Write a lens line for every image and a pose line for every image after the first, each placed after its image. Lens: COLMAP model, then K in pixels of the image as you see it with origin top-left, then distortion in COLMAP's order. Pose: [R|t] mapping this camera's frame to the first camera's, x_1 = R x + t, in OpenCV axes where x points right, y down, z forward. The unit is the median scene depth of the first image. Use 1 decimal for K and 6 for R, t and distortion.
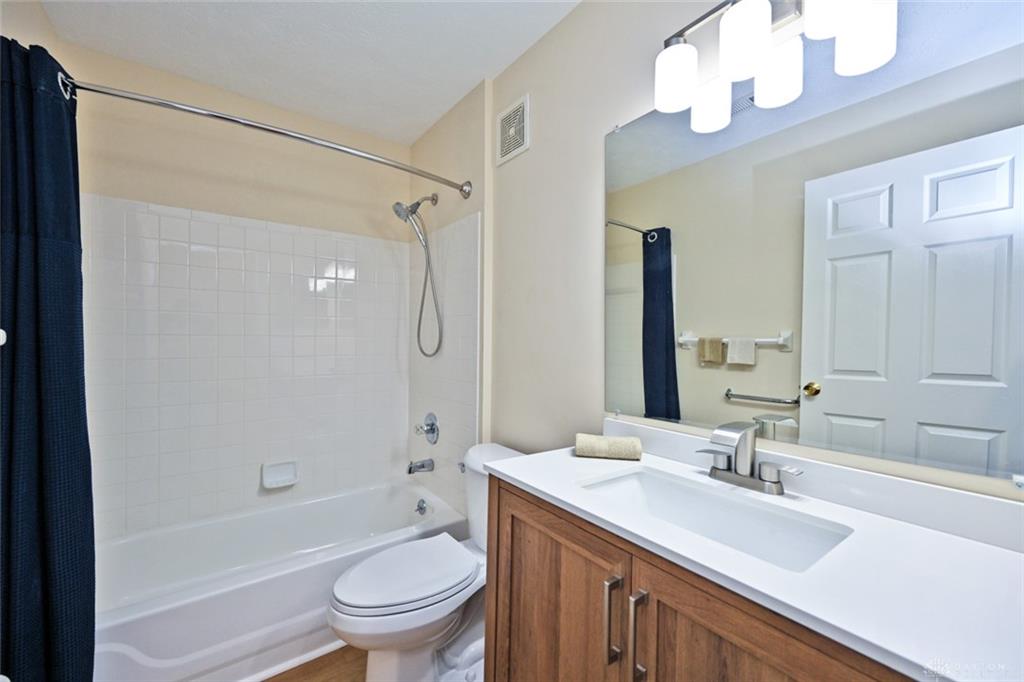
lens RADIAL K [[411.6, 0, 513.8], [0, 411.6, 348.2], [0, 0, 1]] dist [-0.004012, 0.001318]
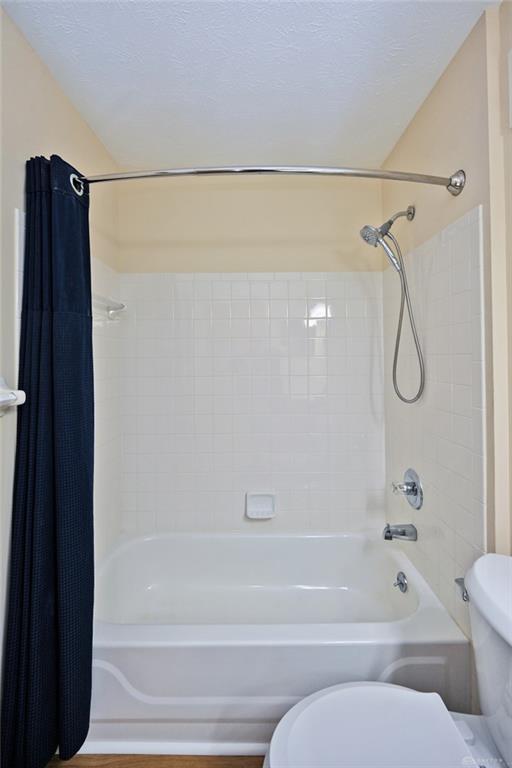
lens RADIAL K [[308.7, 0, 270.0], [0, 308.7, 347.7], [0, 0, 1]] dist [-0.004012, 0.001318]
pose [[0.804331, -0.026522, -0.593589, -0.060565], [0.001116, 0.999069, -0.043127, -0.065159], [0.594180, 0.034026, 0.803612, 0.346290]]
